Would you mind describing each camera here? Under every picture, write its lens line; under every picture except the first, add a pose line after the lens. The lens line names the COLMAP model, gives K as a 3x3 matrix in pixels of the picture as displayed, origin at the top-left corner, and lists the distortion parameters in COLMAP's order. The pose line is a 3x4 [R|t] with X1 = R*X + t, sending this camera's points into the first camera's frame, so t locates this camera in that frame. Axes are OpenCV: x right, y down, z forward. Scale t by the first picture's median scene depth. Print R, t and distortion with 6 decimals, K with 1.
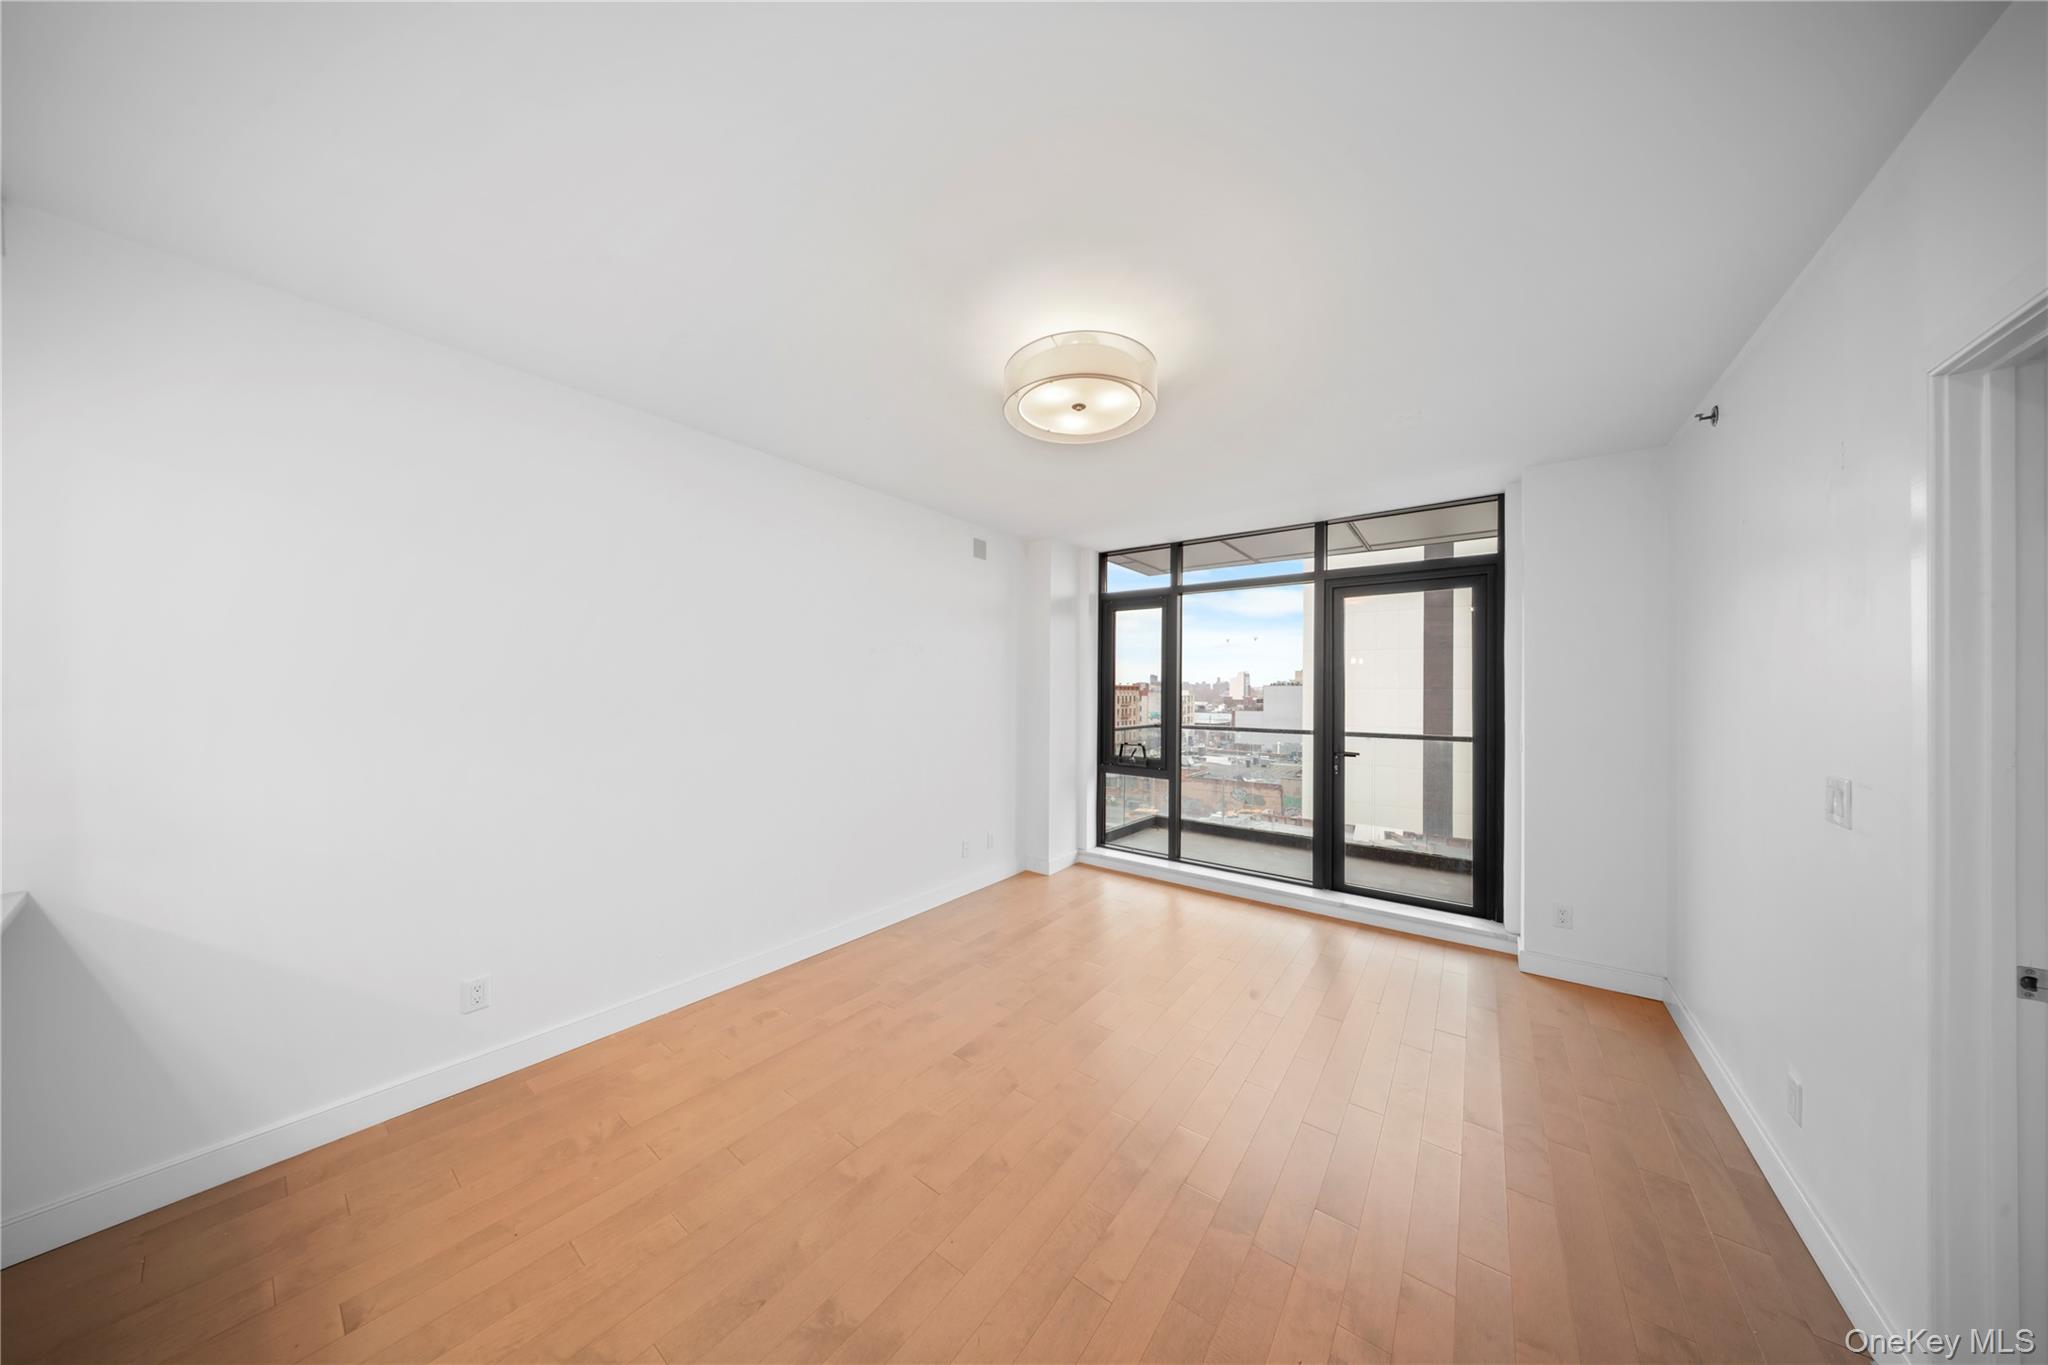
lens RADIAL K [[598.8, 0, 1026.2], [0, 598.8, 685.5], [0, 0, 1]] dist [0.002049, -0.000357]
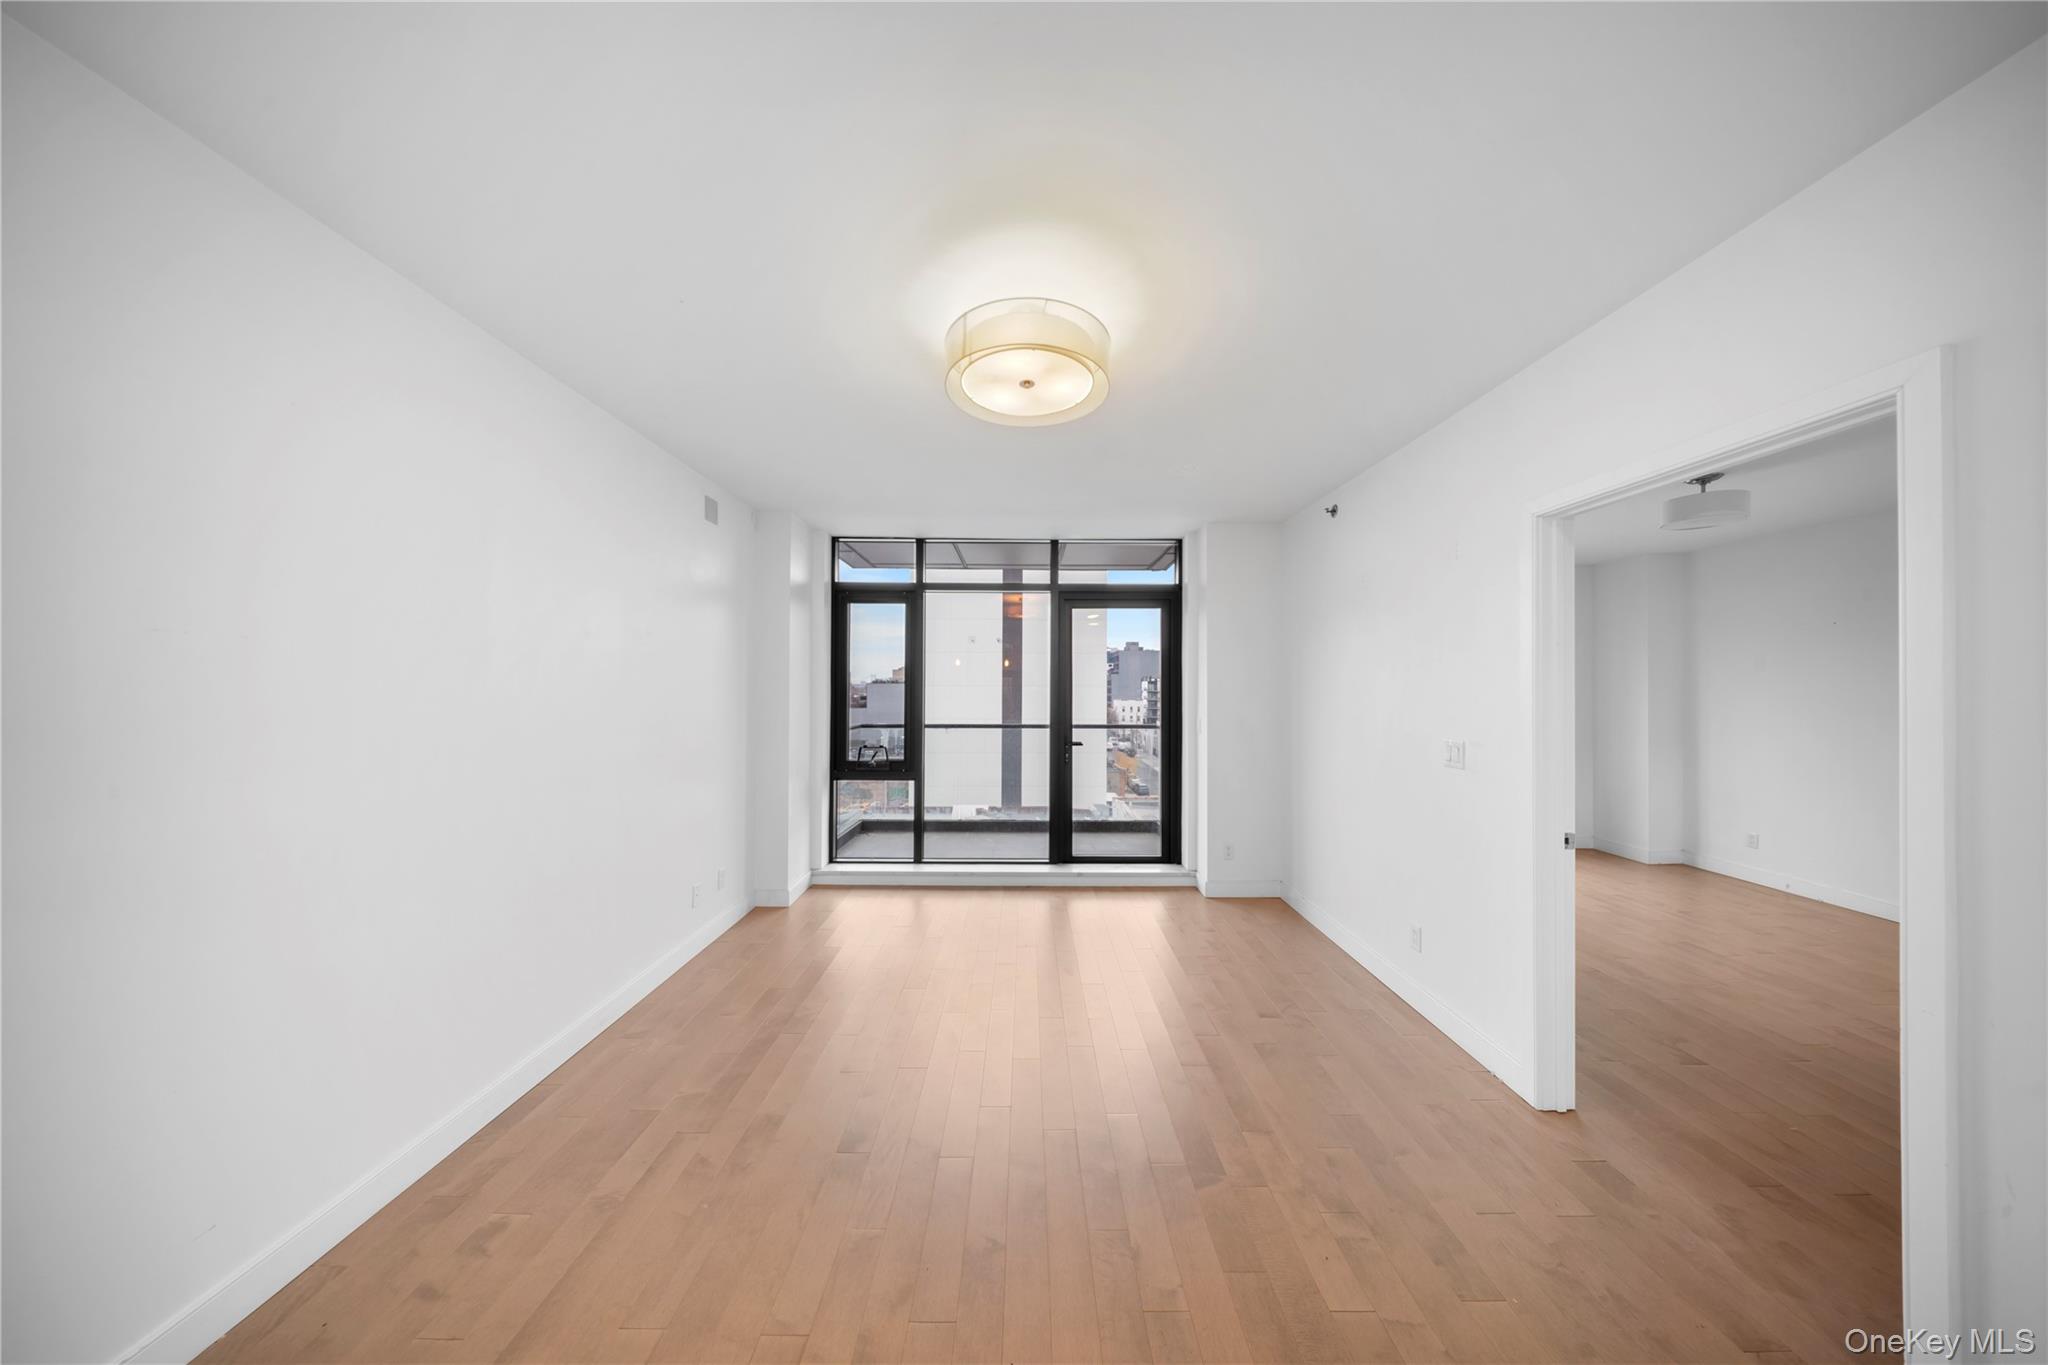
lens RADIAL K [[598.8, 0, 1024.4], [0, 598.8, 686.0], [0, 0, 1]] dist [0.002049, -0.000357]
pose [[0.802376, -0.001664, 0.596817, -0.201343], [-0.001347, 0.999989, 0.004599, -0.001975], [-0.596818, -0.004494, 0.802364, 0.112772]]
